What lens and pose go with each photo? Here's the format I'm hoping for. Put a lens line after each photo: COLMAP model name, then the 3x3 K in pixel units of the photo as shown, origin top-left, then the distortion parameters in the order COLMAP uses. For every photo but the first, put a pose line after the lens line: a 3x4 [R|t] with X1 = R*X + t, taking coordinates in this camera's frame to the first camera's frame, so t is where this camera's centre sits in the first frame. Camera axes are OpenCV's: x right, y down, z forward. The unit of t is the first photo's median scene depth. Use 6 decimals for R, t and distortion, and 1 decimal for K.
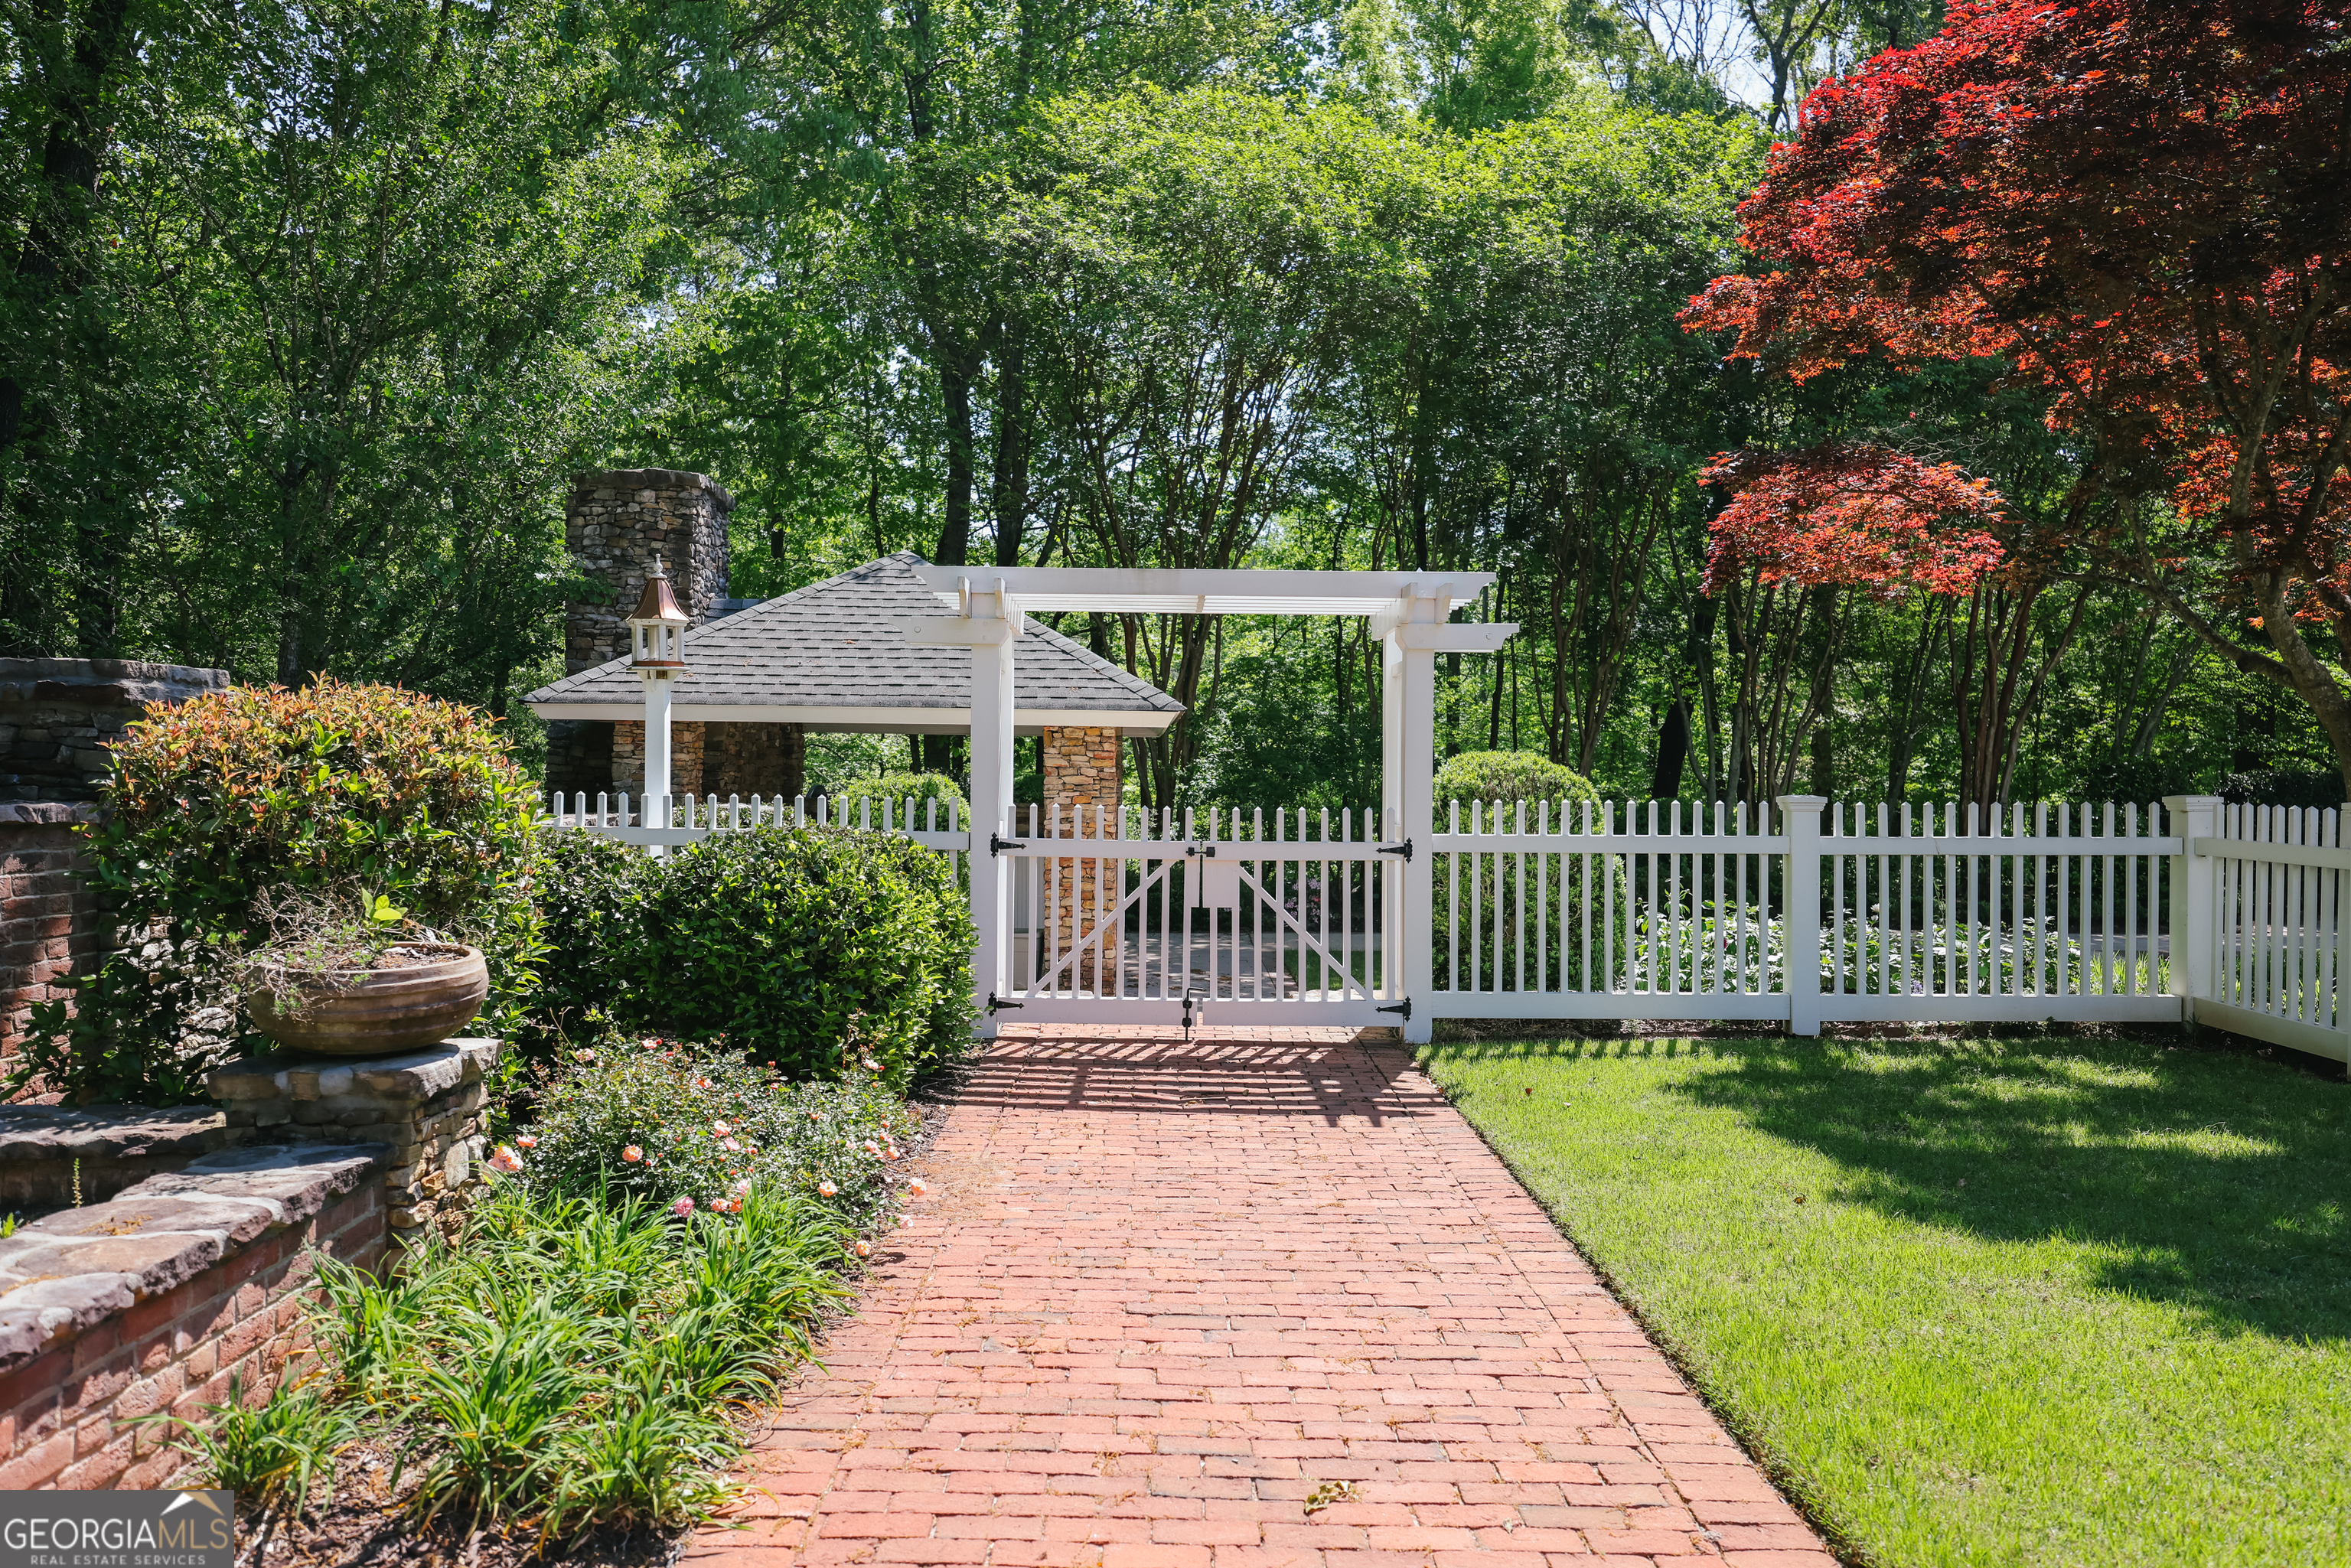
lens RADIAL K [[1651.9, 0, 1175.5], [0, 1651.9, 784.0], [0, 0, 1]] dist [0.004975, 0.002685]
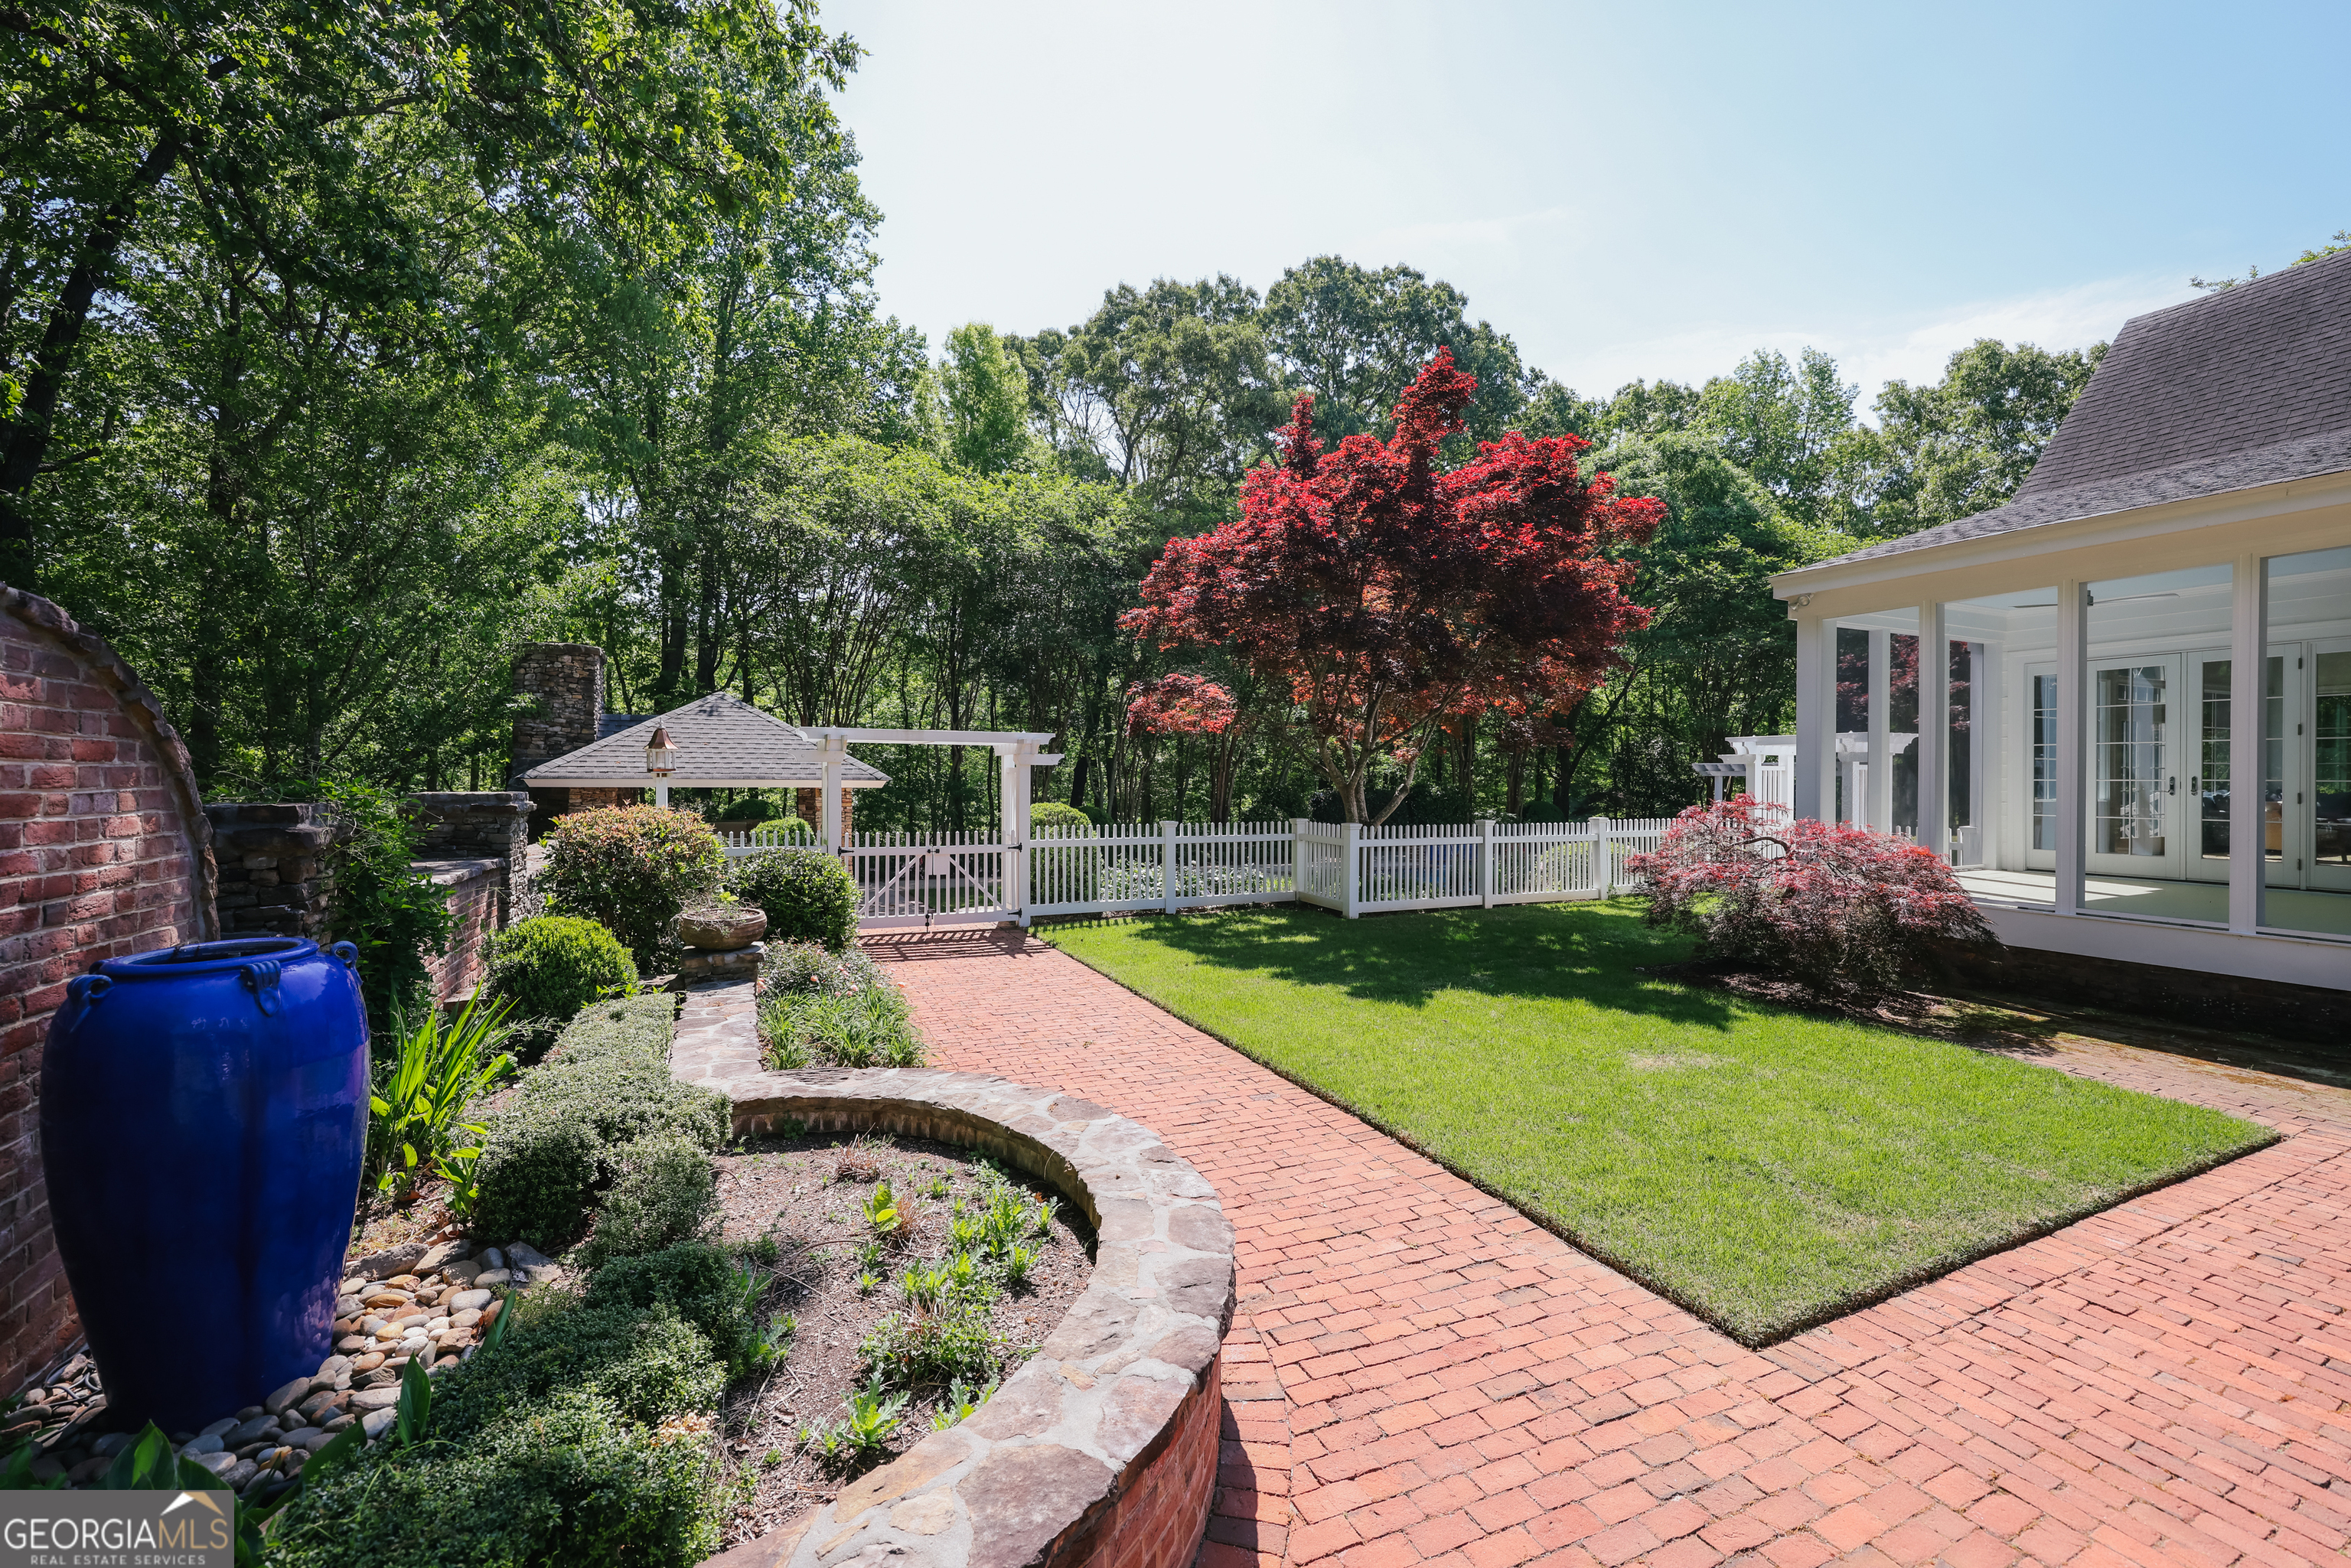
lens RADIAL K [[975.3, 0, 1175.5], [0, 975.3, 784.0], [0, 0, 1]] dist [0.053258, -0.000002]
pose [[0.913886, -0.006445, 0.405921, -0.231749], [0.005293, 0.999978, 0.003960, -0.056988], [-0.405937, -0.001470, 0.913900, -0.401615]]
